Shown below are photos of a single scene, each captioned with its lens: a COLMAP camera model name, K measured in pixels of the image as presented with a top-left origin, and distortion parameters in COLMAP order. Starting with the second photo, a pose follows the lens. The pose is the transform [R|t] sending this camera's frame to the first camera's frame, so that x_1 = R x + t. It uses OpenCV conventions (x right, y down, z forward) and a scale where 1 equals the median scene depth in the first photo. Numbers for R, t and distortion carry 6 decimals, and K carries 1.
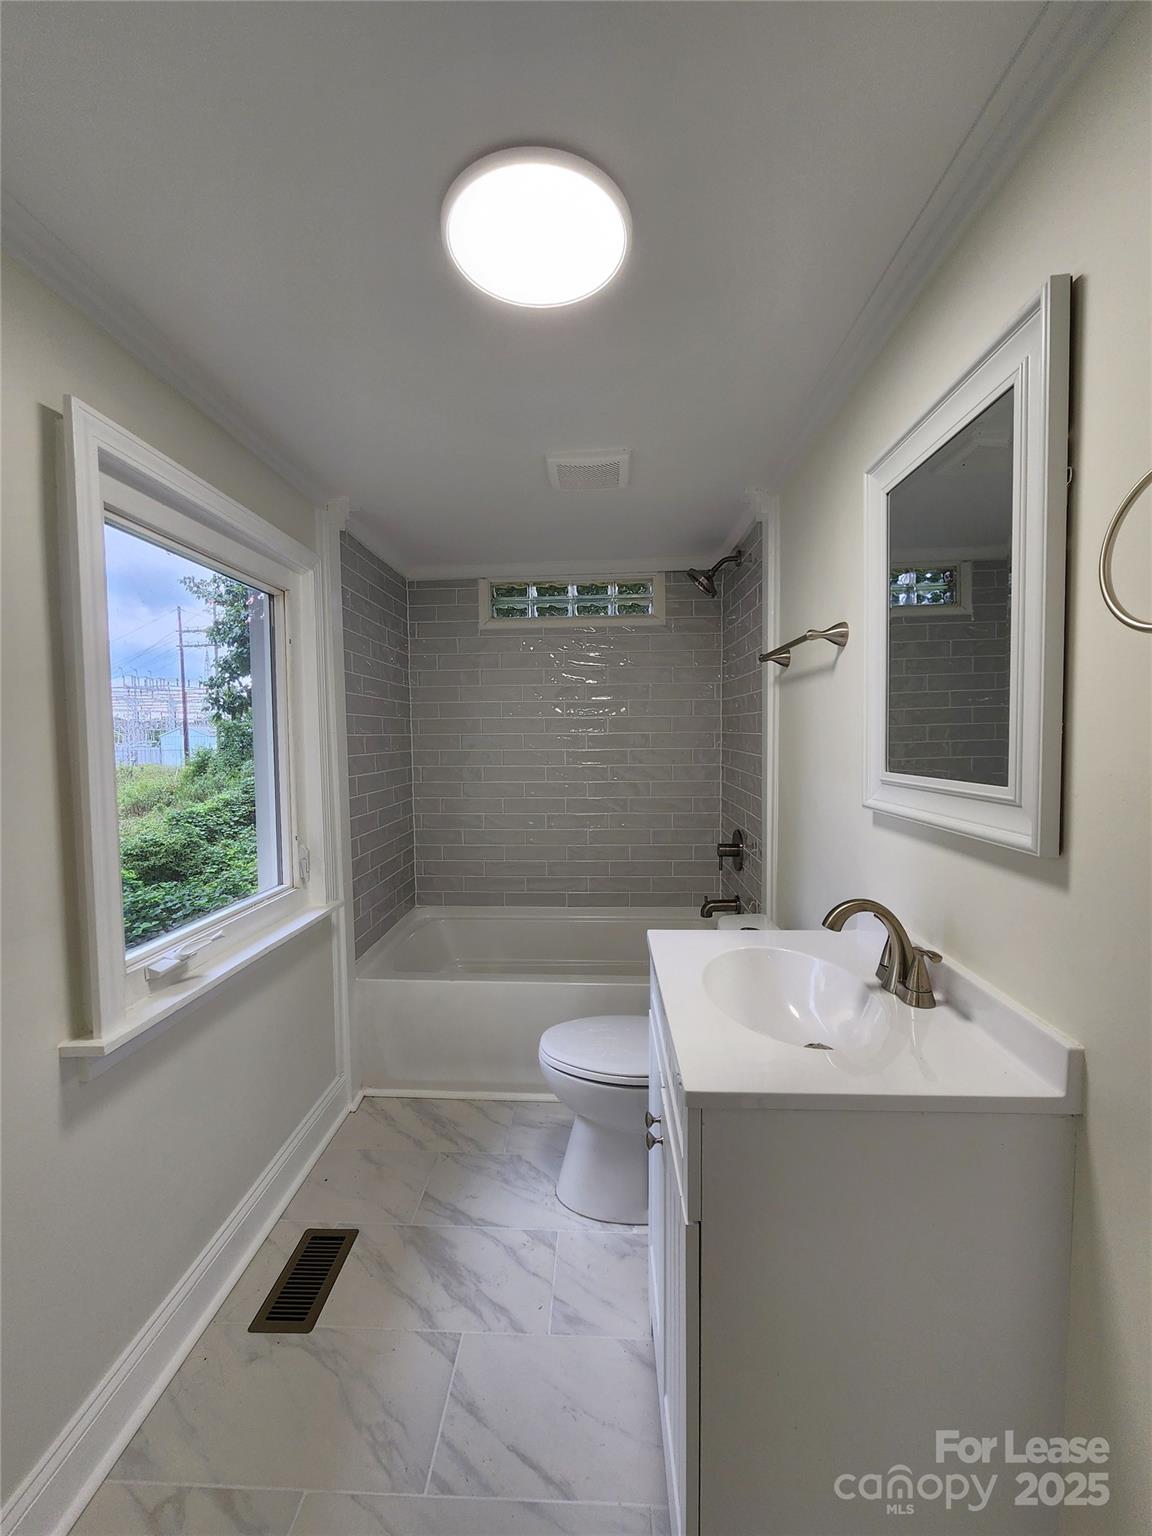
lens RADIAL K [[626.3, 0, 576.0], [0, 626.3, 768.0], [0, 0, 1]] dist [0.002250, -0.000082]
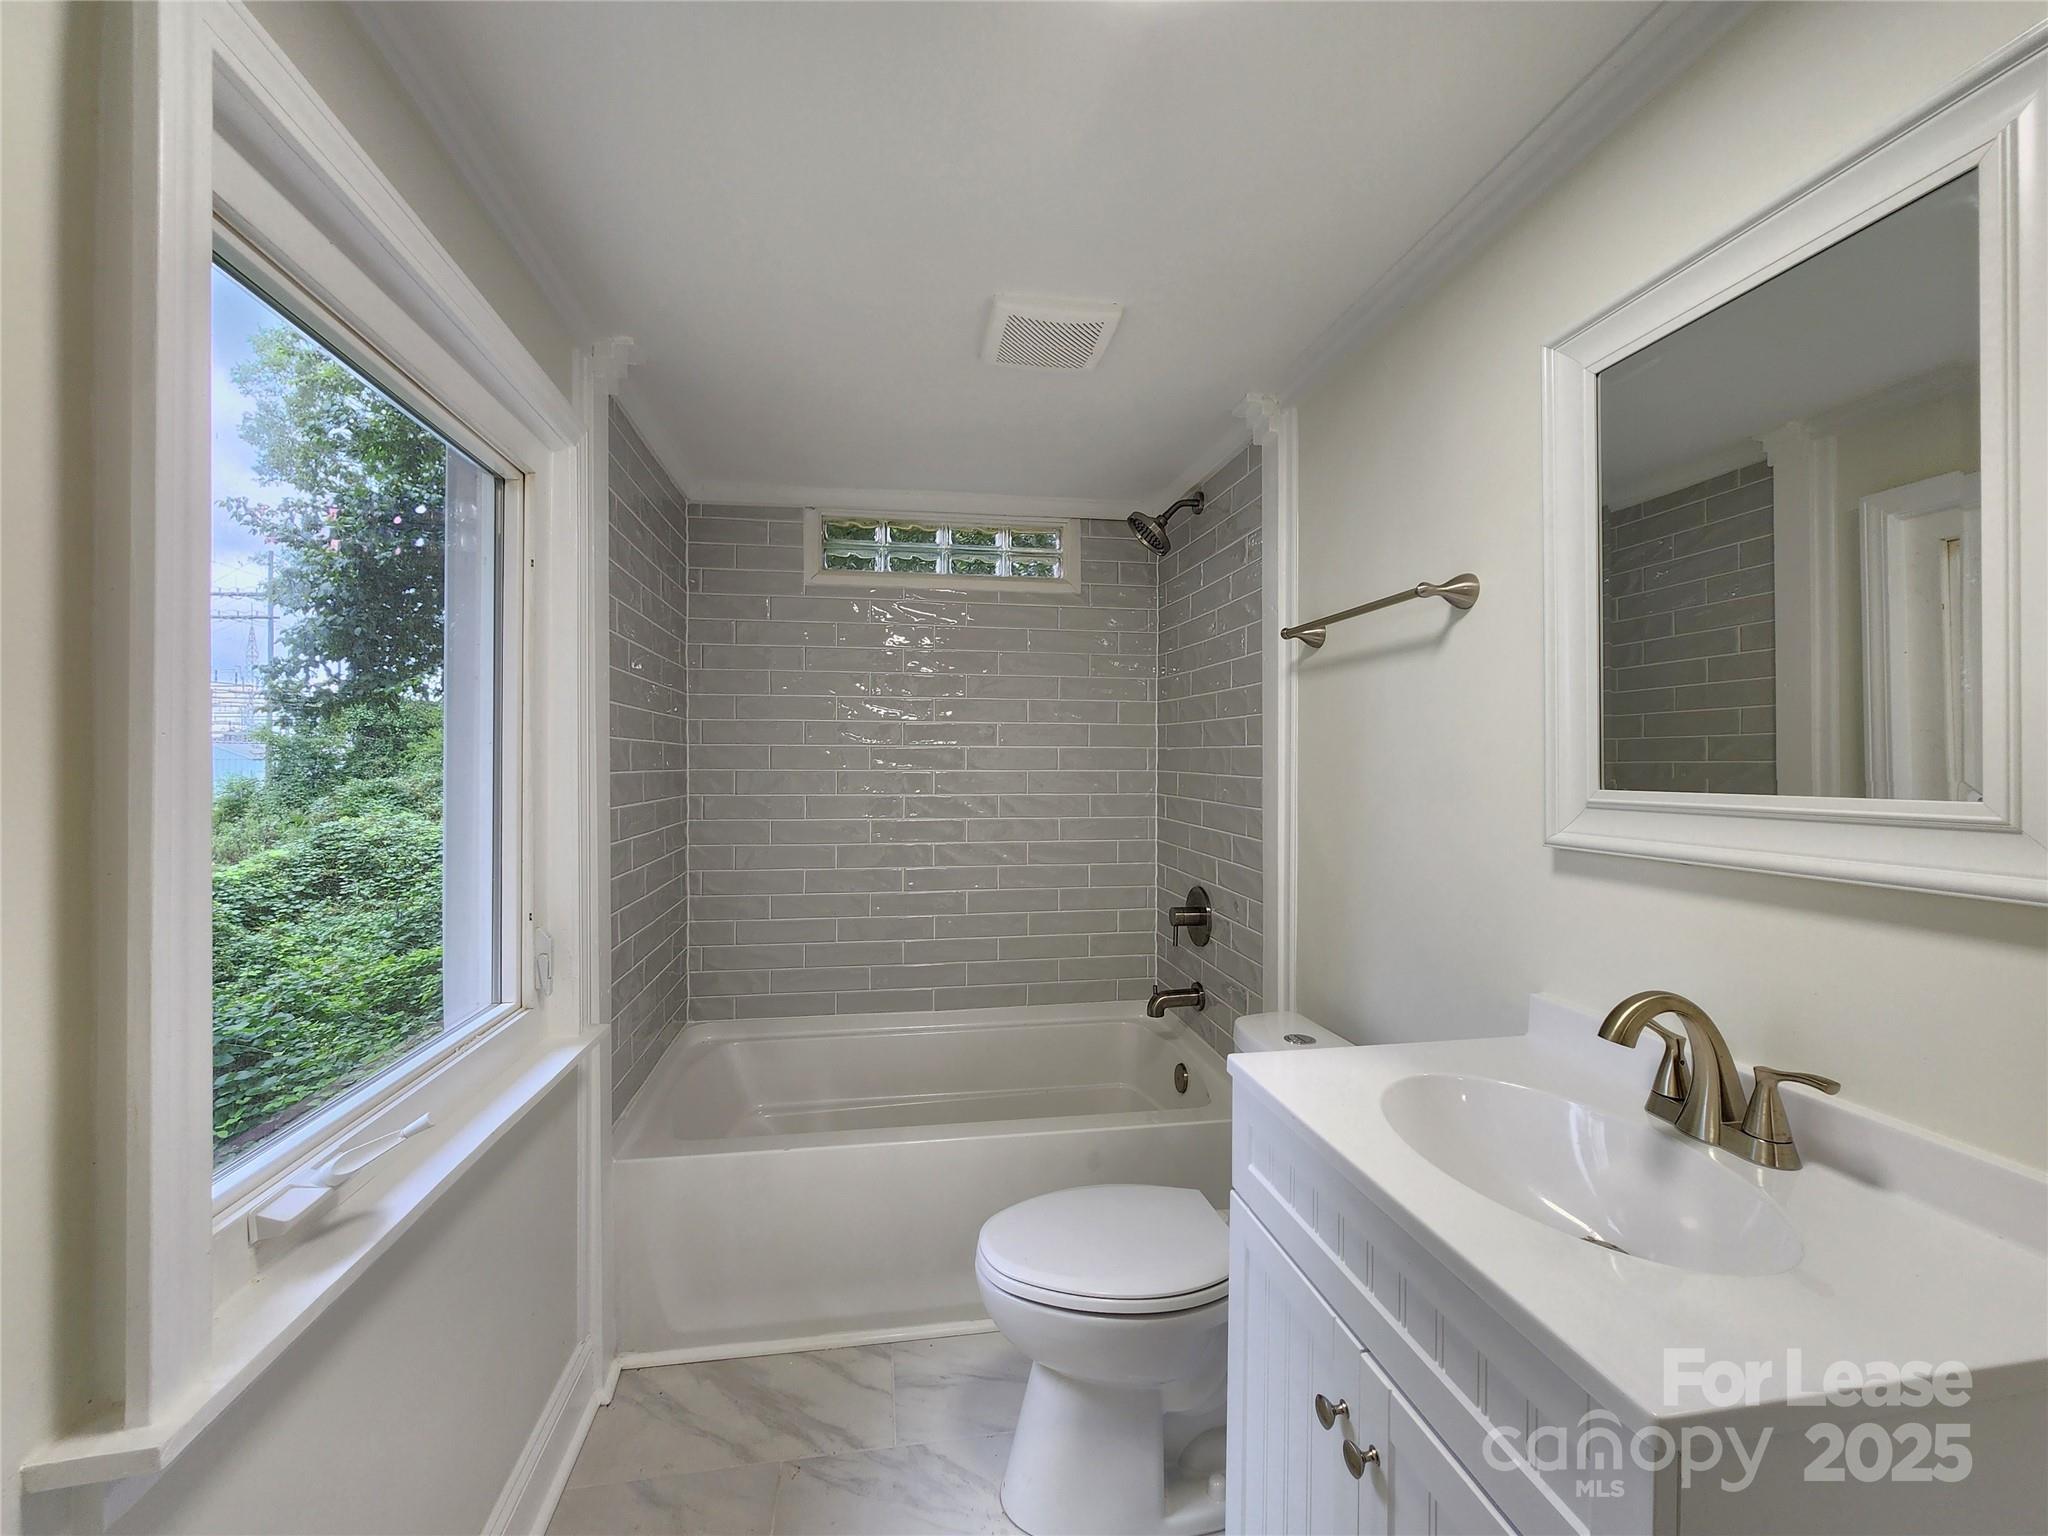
lens RADIAL K [[835.1, 0, 1027.3], [0, 835.1, 764.4], [0, 0, 1]] dist [0.002250, -0.000082]
pose [[0.975593, 0.011697, 0.219276, -0.130779], [0.000050, 0.998568, -0.053488, 0.012496], [-0.219588, 0.052194, 0.974196, 0.129580]]
